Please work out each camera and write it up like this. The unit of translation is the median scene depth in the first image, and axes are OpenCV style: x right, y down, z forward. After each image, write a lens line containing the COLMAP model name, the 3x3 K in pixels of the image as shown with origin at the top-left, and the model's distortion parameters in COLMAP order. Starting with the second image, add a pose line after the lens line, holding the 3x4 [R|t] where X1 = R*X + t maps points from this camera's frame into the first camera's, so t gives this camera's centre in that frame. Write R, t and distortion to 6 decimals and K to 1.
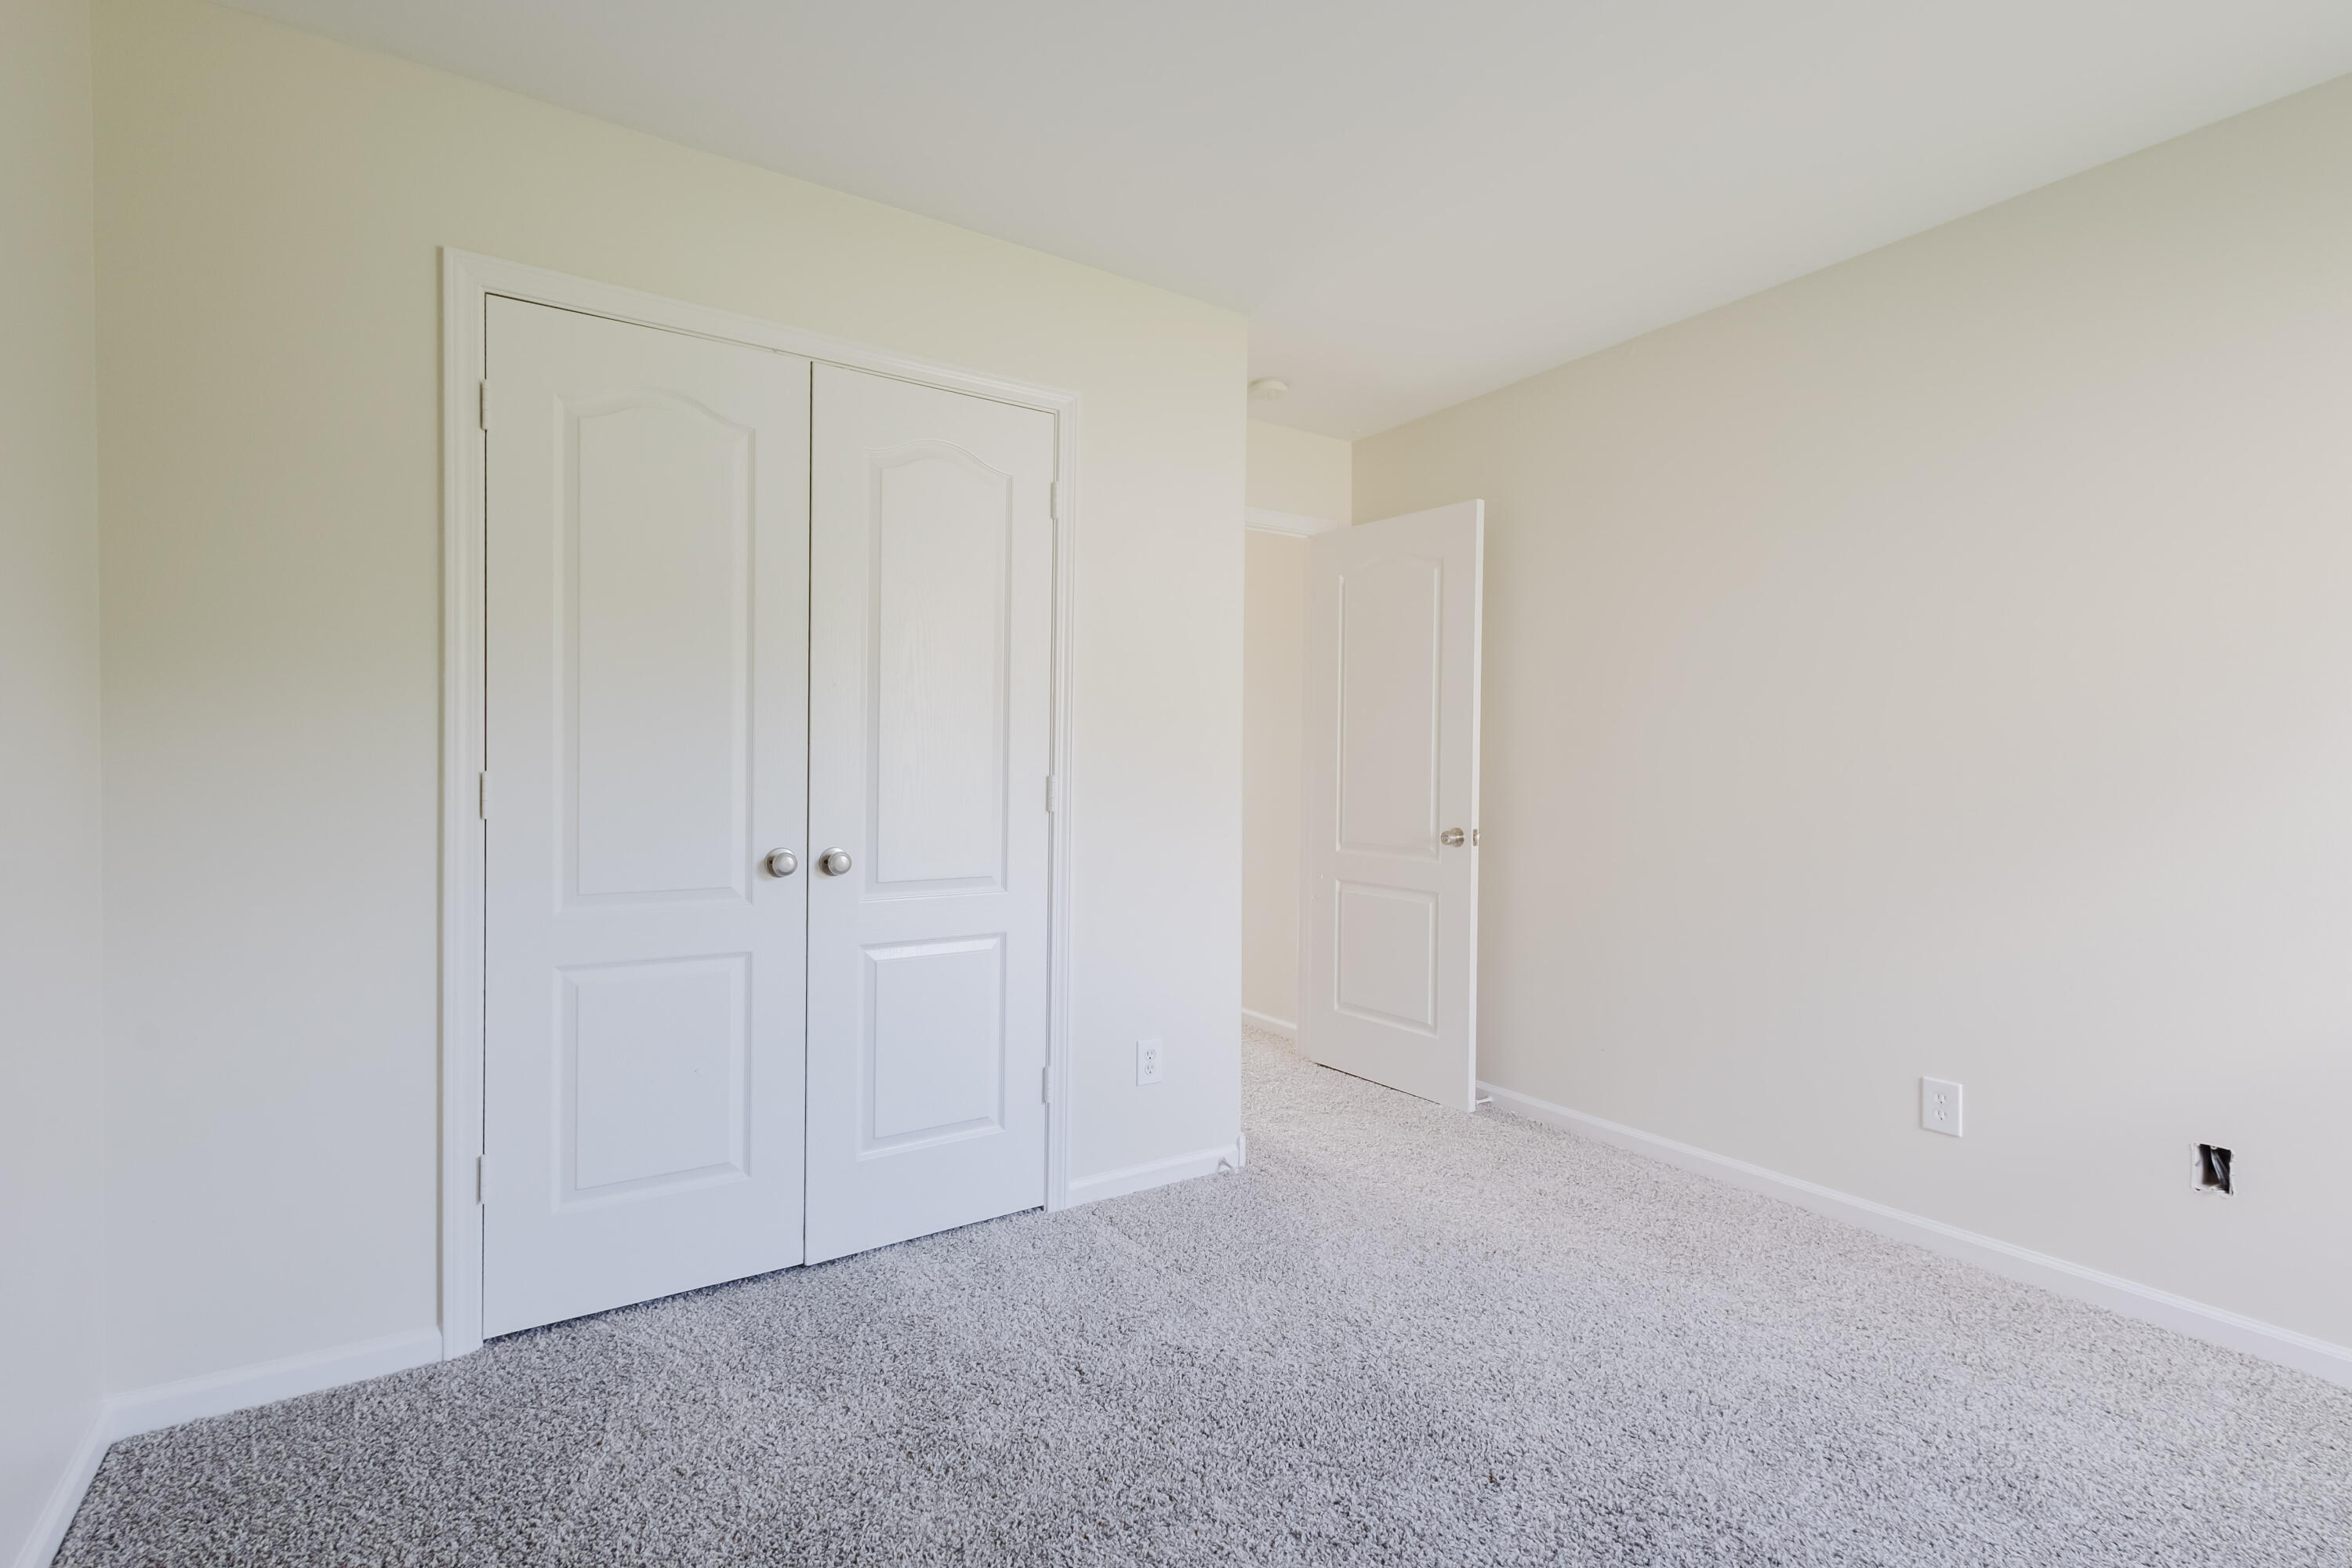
lens RADIAL K [[1082.9, 0, 1183.8], [0, 1082.9, 778.5], [0, 0, 1]] dist [0.008846, -0.000102]
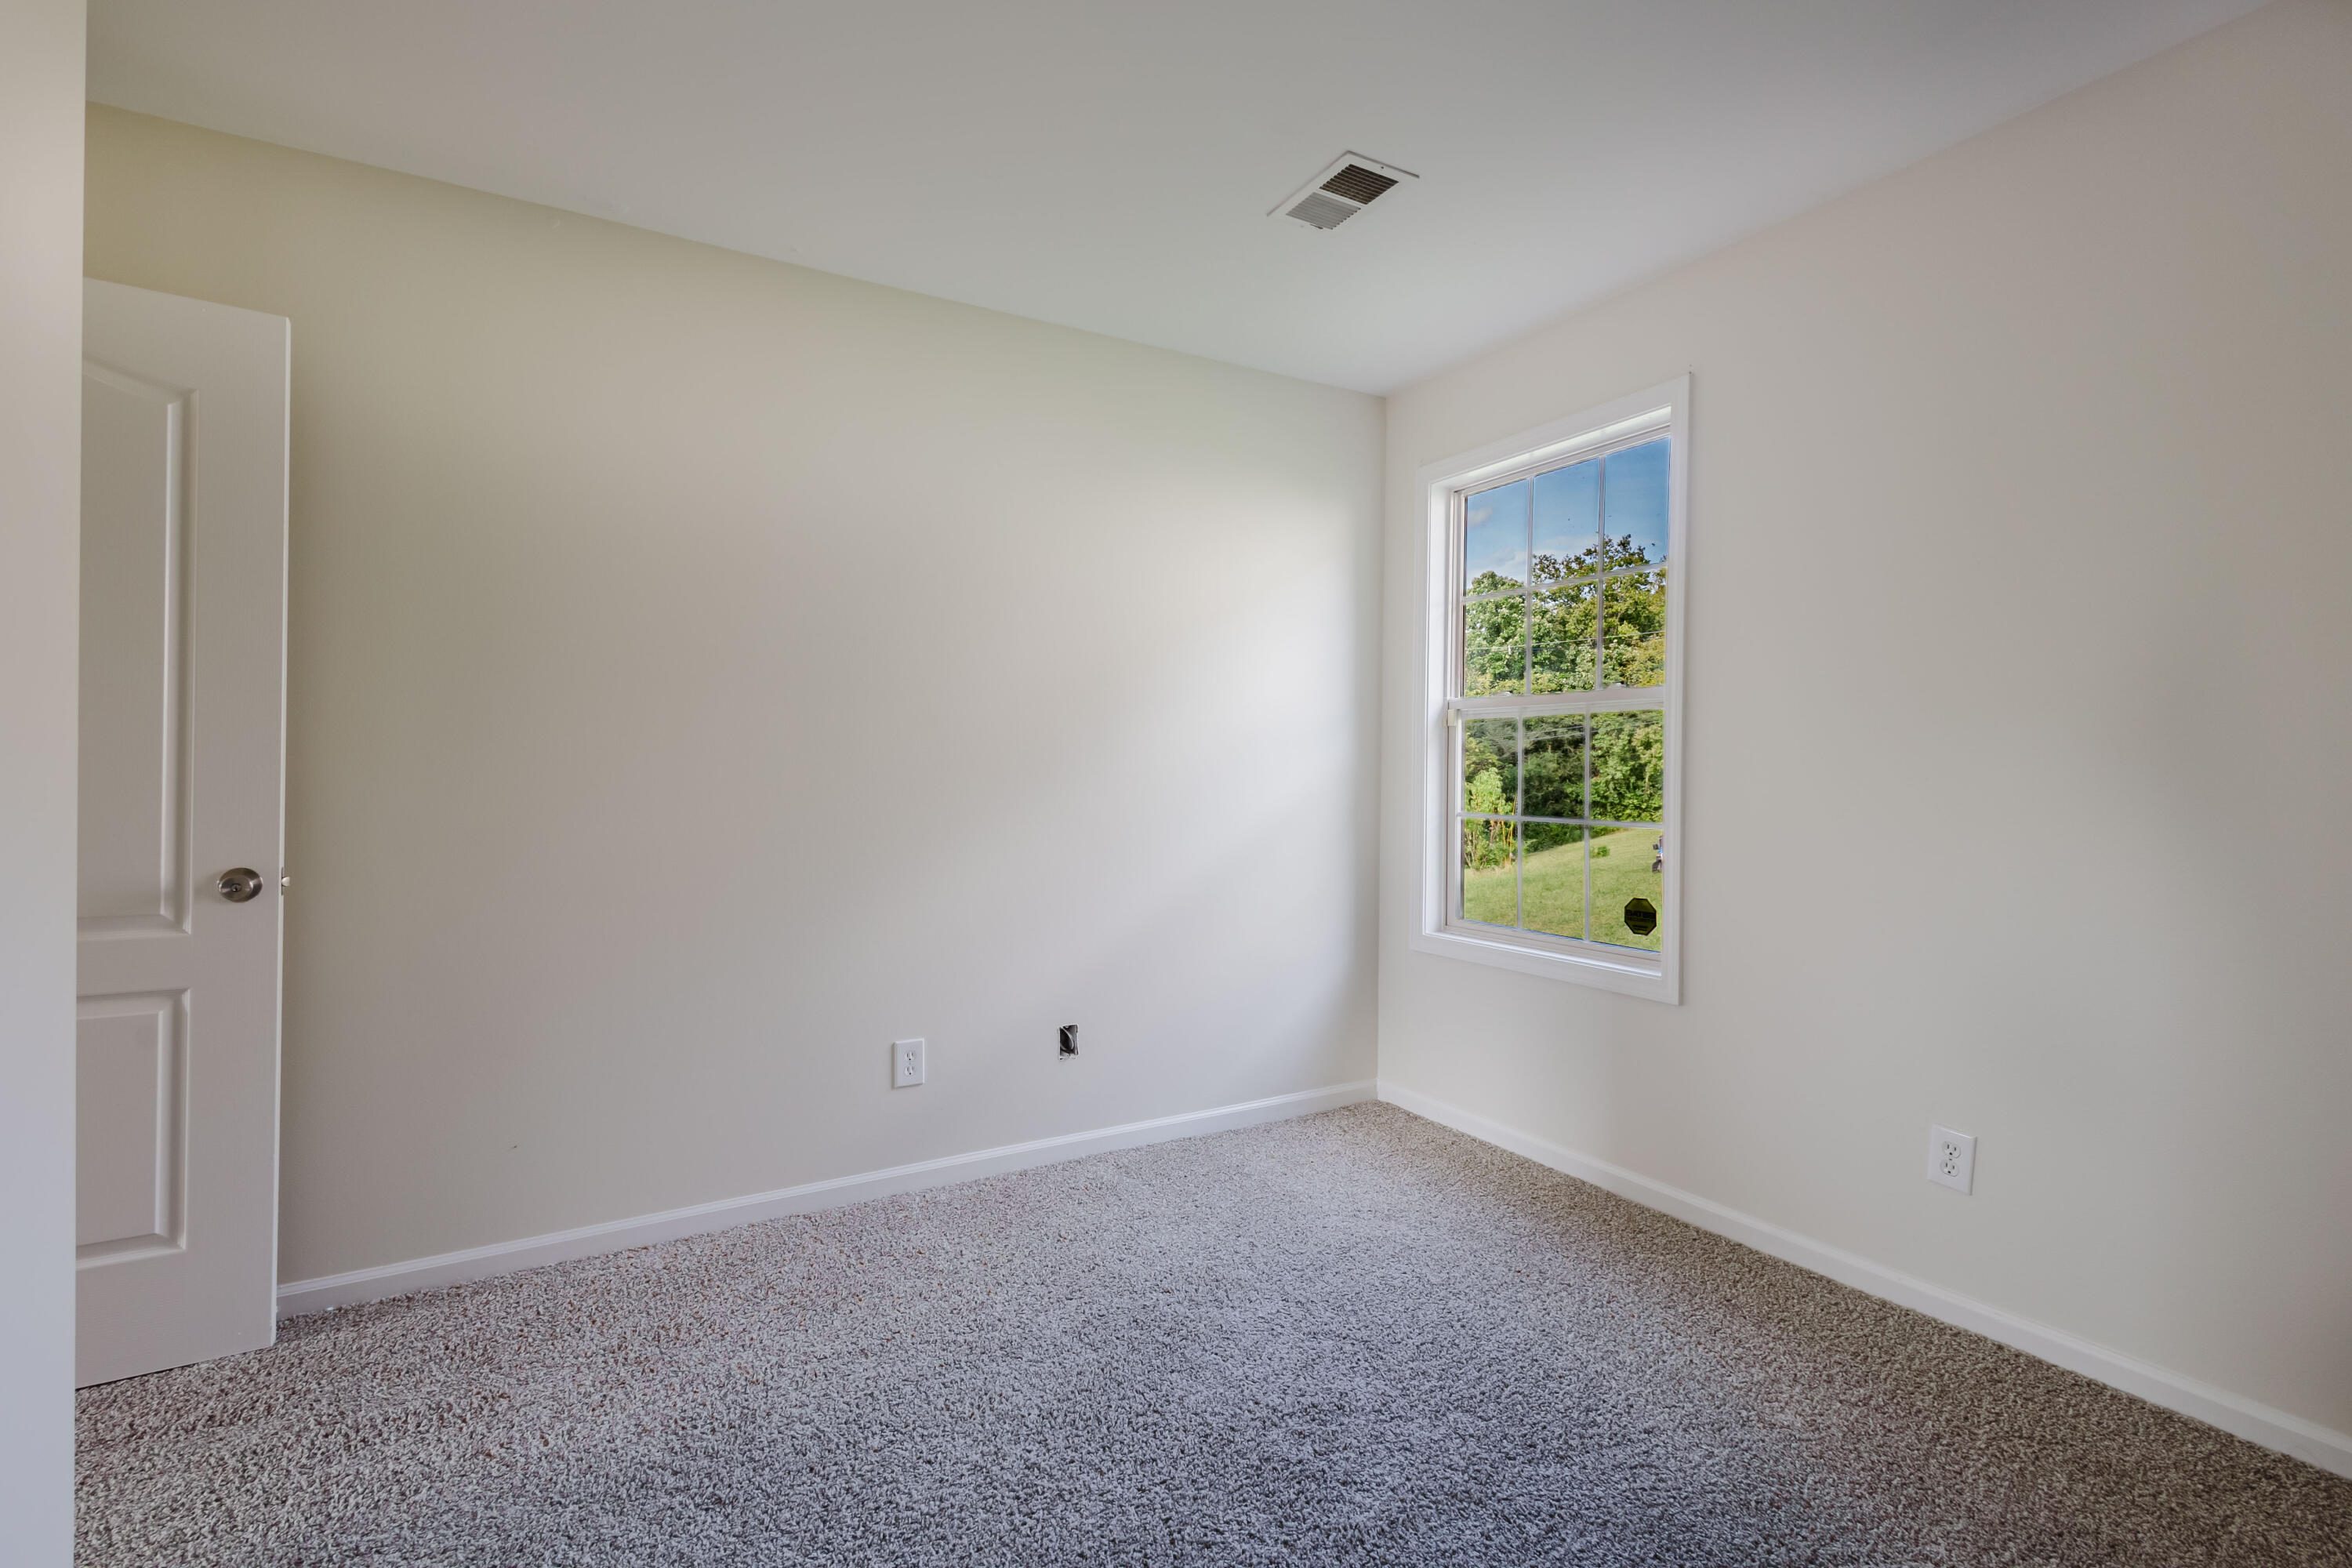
lens RADIAL K [[1082.9, 0, 1183.8], [0, 1082.9, 778.5], [0, 0, 1]] dist [0.008846, -0.000102]
pose [[0.050986, -0.011471, 0.998633, -0.309706], [0.004655, 0.999926, 0.011249, -0.006981], [-0.998689, 0.004076, 0.051036, 0.476221]]
